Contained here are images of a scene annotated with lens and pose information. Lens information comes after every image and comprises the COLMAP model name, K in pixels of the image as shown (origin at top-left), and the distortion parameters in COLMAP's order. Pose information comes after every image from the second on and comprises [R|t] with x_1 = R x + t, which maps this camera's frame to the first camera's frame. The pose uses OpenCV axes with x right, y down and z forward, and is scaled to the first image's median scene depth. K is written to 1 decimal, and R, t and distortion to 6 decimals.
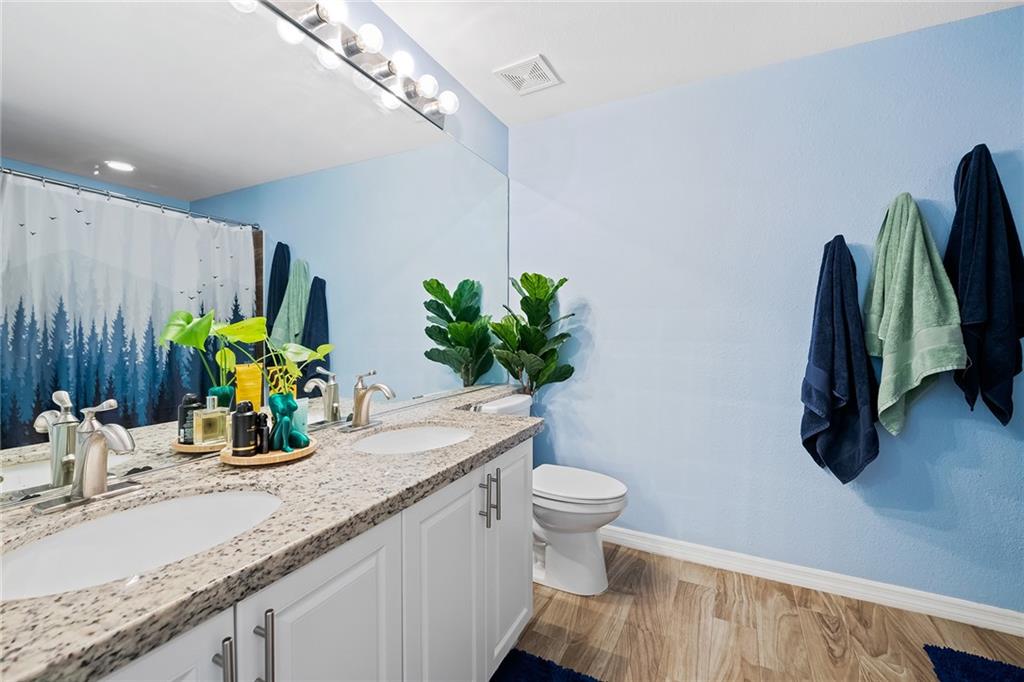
lens RADIAL K [[422.9, 0, 509.5], [0, 422.9, 335.2], [0, 0, 1]] dist [0.000602, -0.003897]
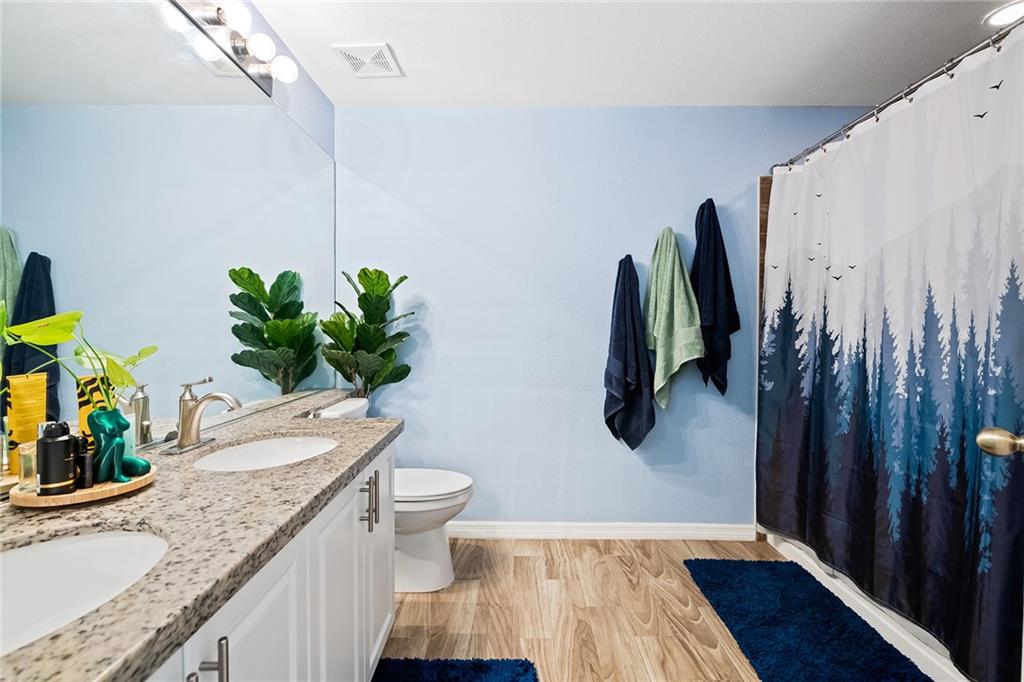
lens RADIAL K [[449.0, 0, 509.2], [0, 449.0, 334.1], [0, 0, 1]] dist [0.000547, -0.005604]
pose [[0.893493, -0.002845, 0.449068, -0.154427], [0.003245, 0.999995, -0.000122, 0.001041], [-0.449065, 0.001567, 0.893498, -0.045084]]
